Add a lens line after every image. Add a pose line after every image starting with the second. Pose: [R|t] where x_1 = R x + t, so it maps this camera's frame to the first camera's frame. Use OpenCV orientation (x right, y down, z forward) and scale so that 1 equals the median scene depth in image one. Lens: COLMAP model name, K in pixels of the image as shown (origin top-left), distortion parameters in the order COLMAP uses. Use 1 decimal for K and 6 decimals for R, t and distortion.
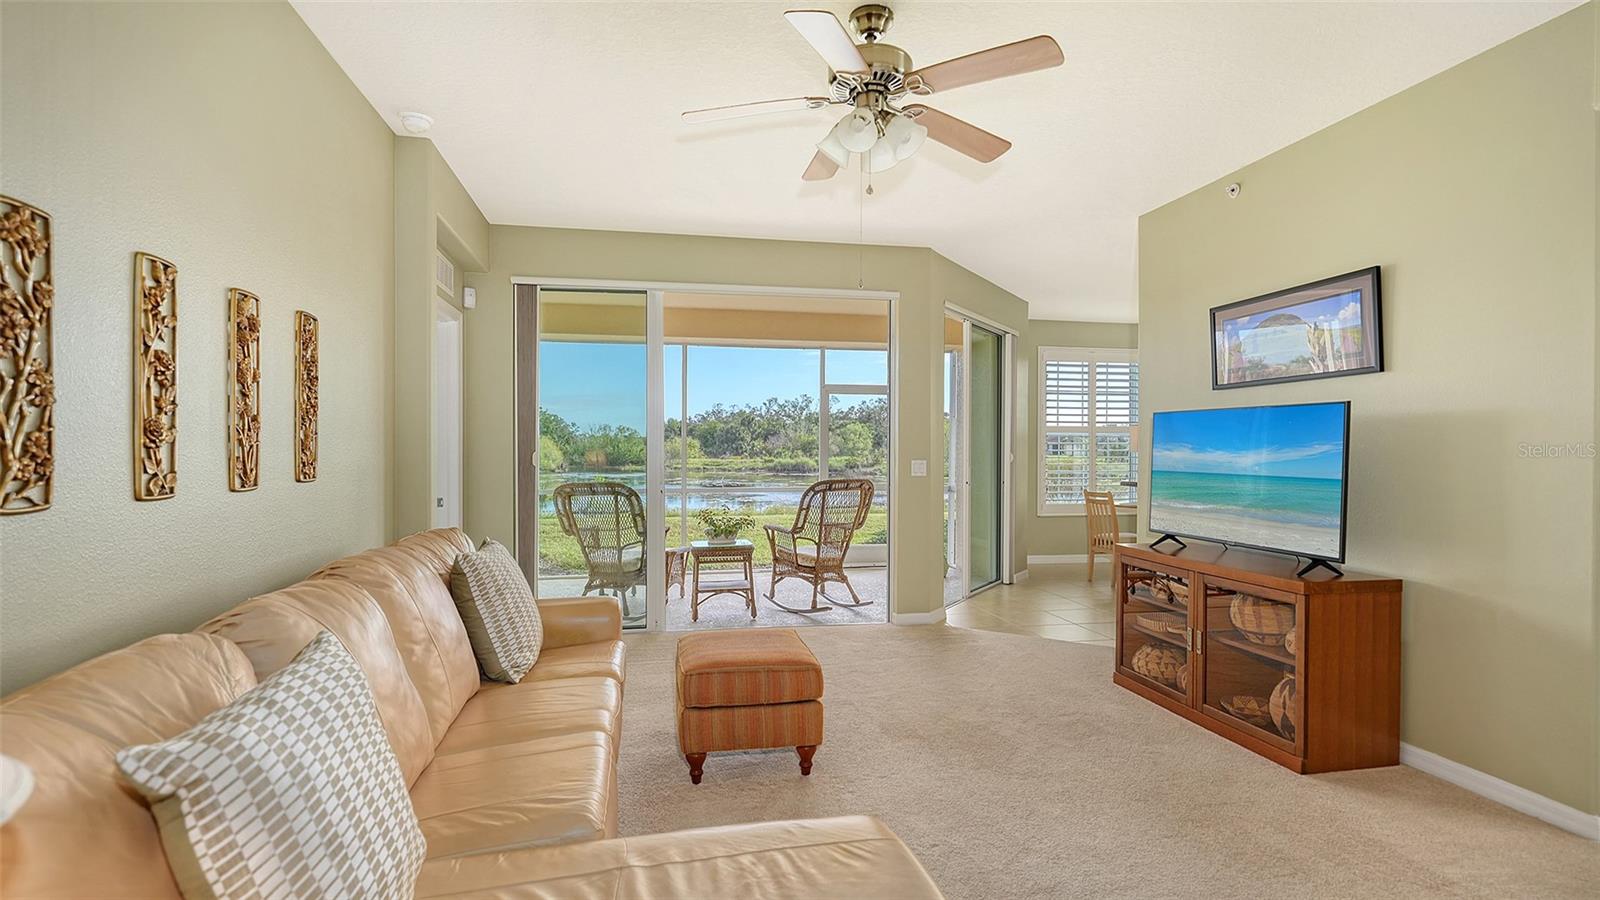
lens RADIAL K [[775.6, 0, 800.0], [0, 775.6, 450.0], [0, 0, 1]] dist [0.000408, -0.007544]
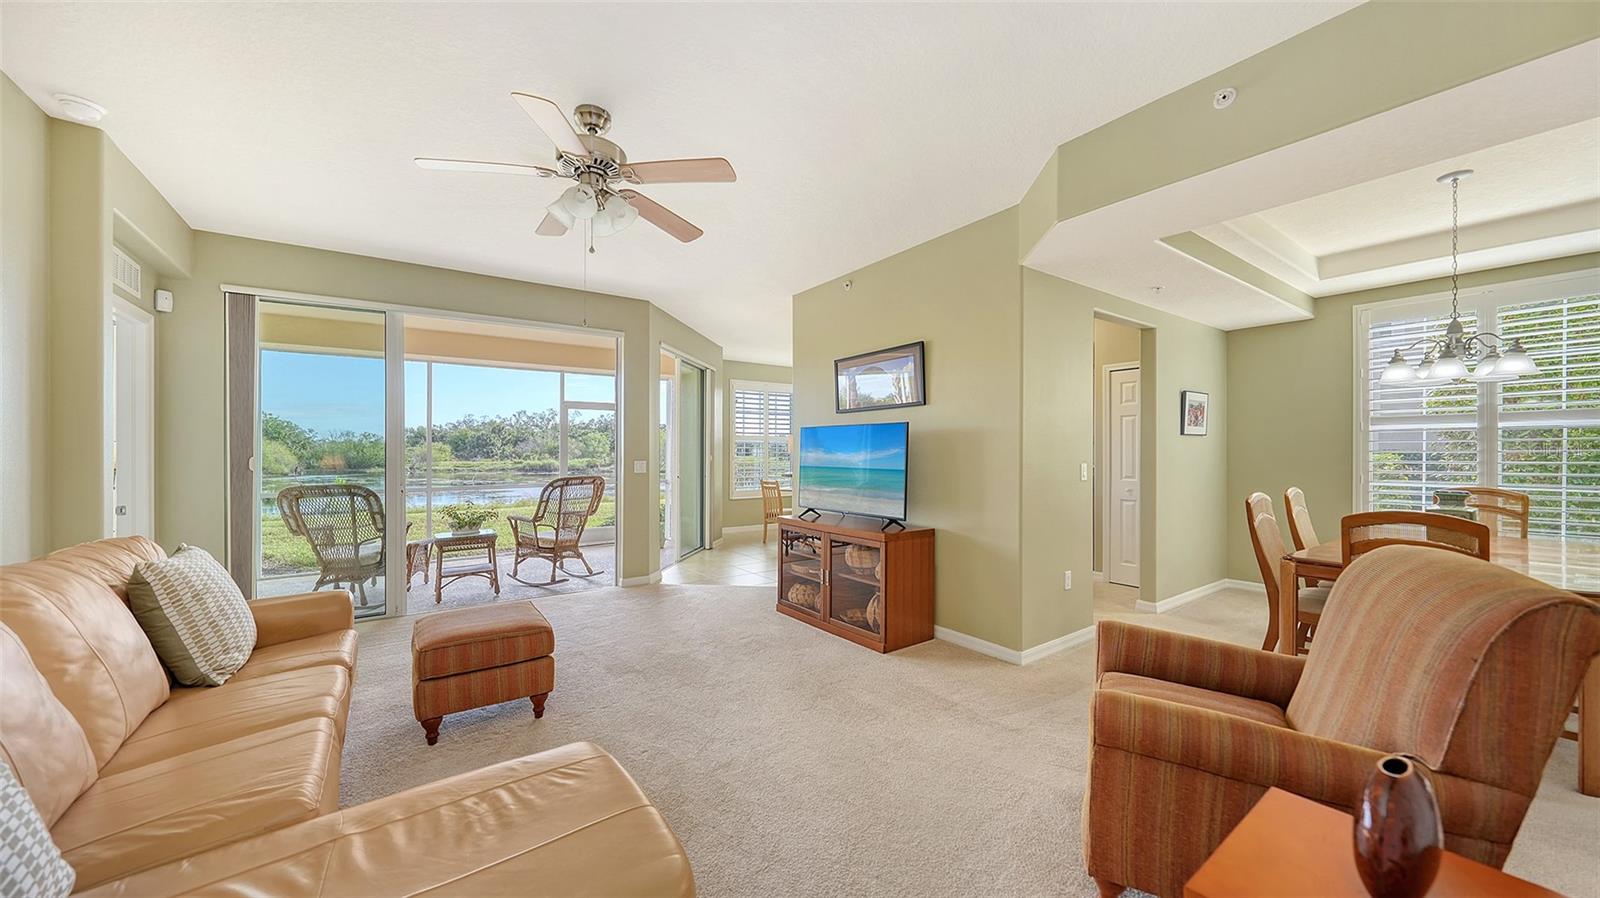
lens RADIAL K [[567.1, 0, 821.5], [0, 567.1, 452.0], [0, 0, 1]] dist [-0.009150, -0.000086]
pose [[0.900215, -0.004674, 0.435421, 0.019588], [0.005222, 0.999986, -0.000062, -0.000139], [-0.435415, 0.002330, 0.900227, -0.002012]]
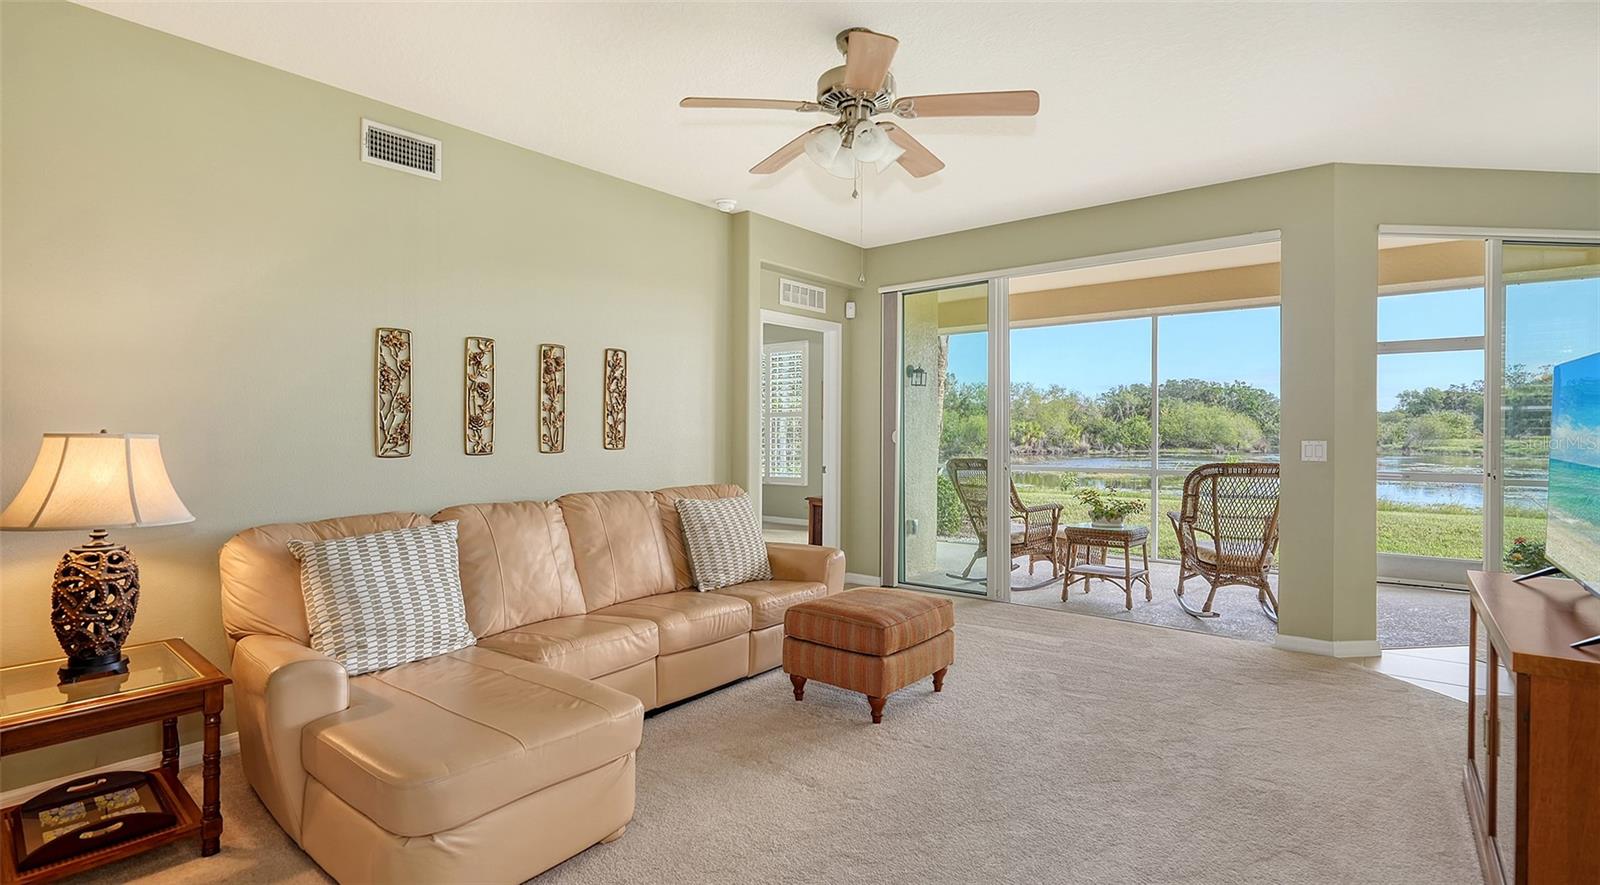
lens RADIAL K [[766.4, 0, 798.4], [0, 766.4, 415.7], [0, 0, 1]] dist [0.000439, 0.000074]
pose [[0.633493, -0.016638, -0.773569, 0.677523], [0.003493, 0.999820, -0.018643, 0.000888], [0.773740, 0.009108, 0.633437, 0.188266]]
